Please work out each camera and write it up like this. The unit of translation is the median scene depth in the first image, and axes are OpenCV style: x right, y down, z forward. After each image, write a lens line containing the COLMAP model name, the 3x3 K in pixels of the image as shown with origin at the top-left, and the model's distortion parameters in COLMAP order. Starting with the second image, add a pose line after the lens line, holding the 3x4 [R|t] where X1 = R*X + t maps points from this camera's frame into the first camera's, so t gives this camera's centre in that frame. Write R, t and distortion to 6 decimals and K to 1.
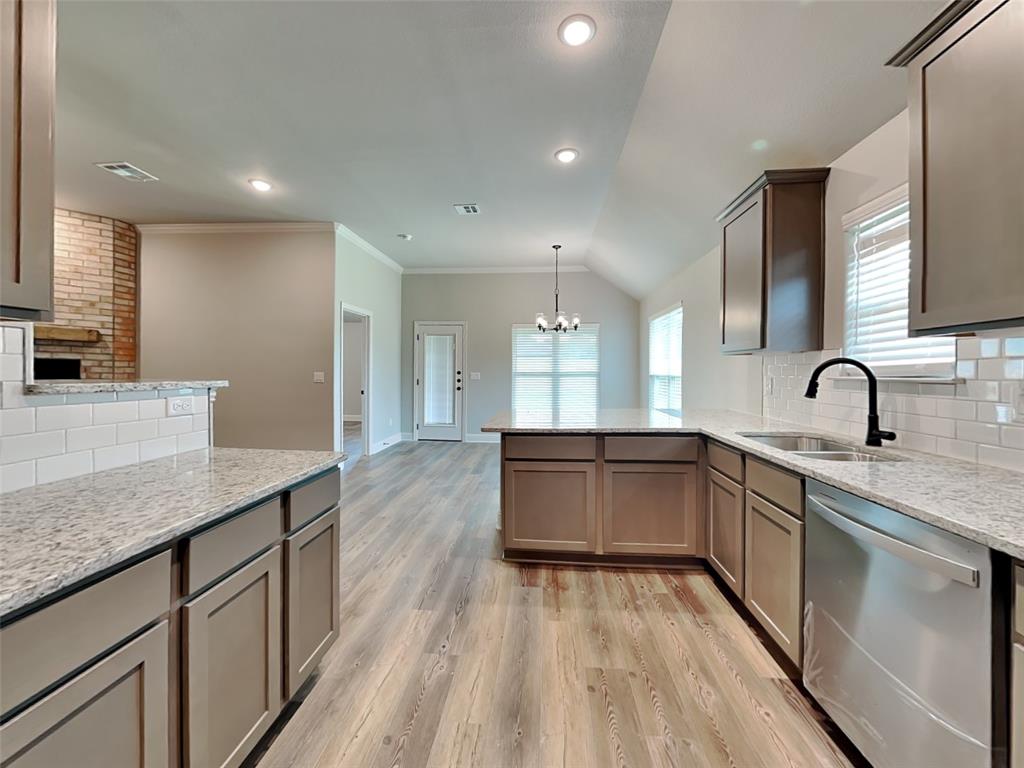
lens RADIAL K [[390.3, 0, 513.8], [0, 390.3, 376.8], [0, 0, 1]] dist [-0.000757, -0.000029]
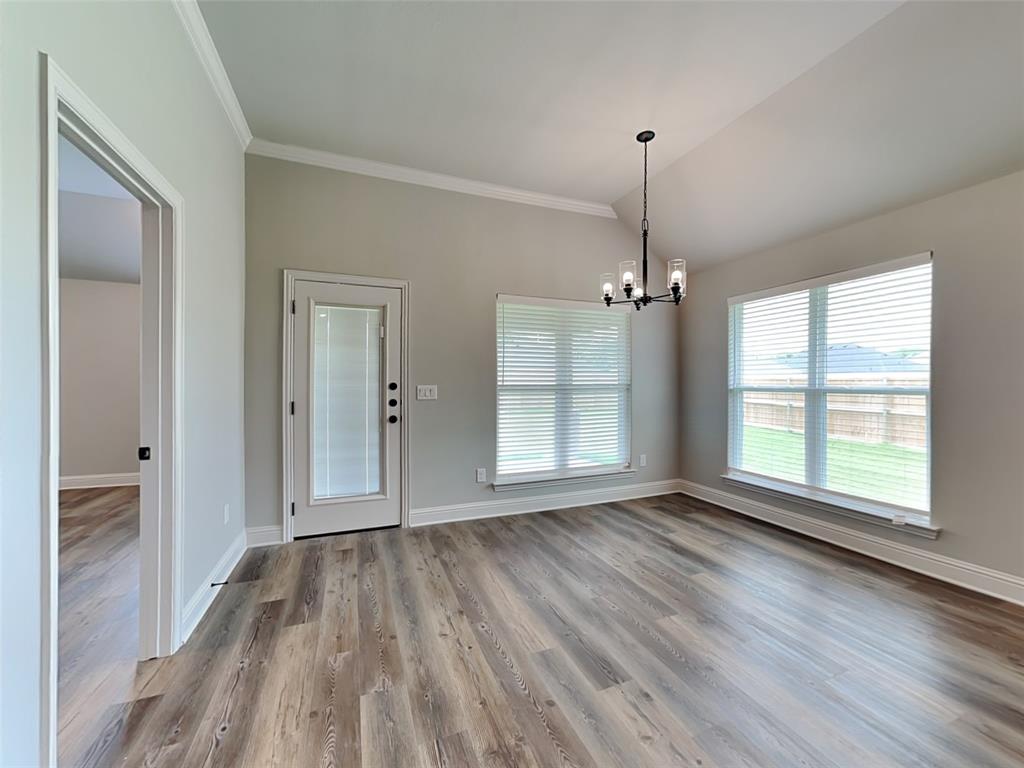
lens RADIAL K [[390.3, 0, 511.7], [0, 390.3, 386.8], [0, 0, 1]] dist [-0.000757, -0.000029]
pose [[0.897423, -0.009286, 0.441074, -0.761907], [0.010517, 0.999945, -0.000344, -0.029036], [-0.441047, 0.004948, 0.897471, 1.722624]]
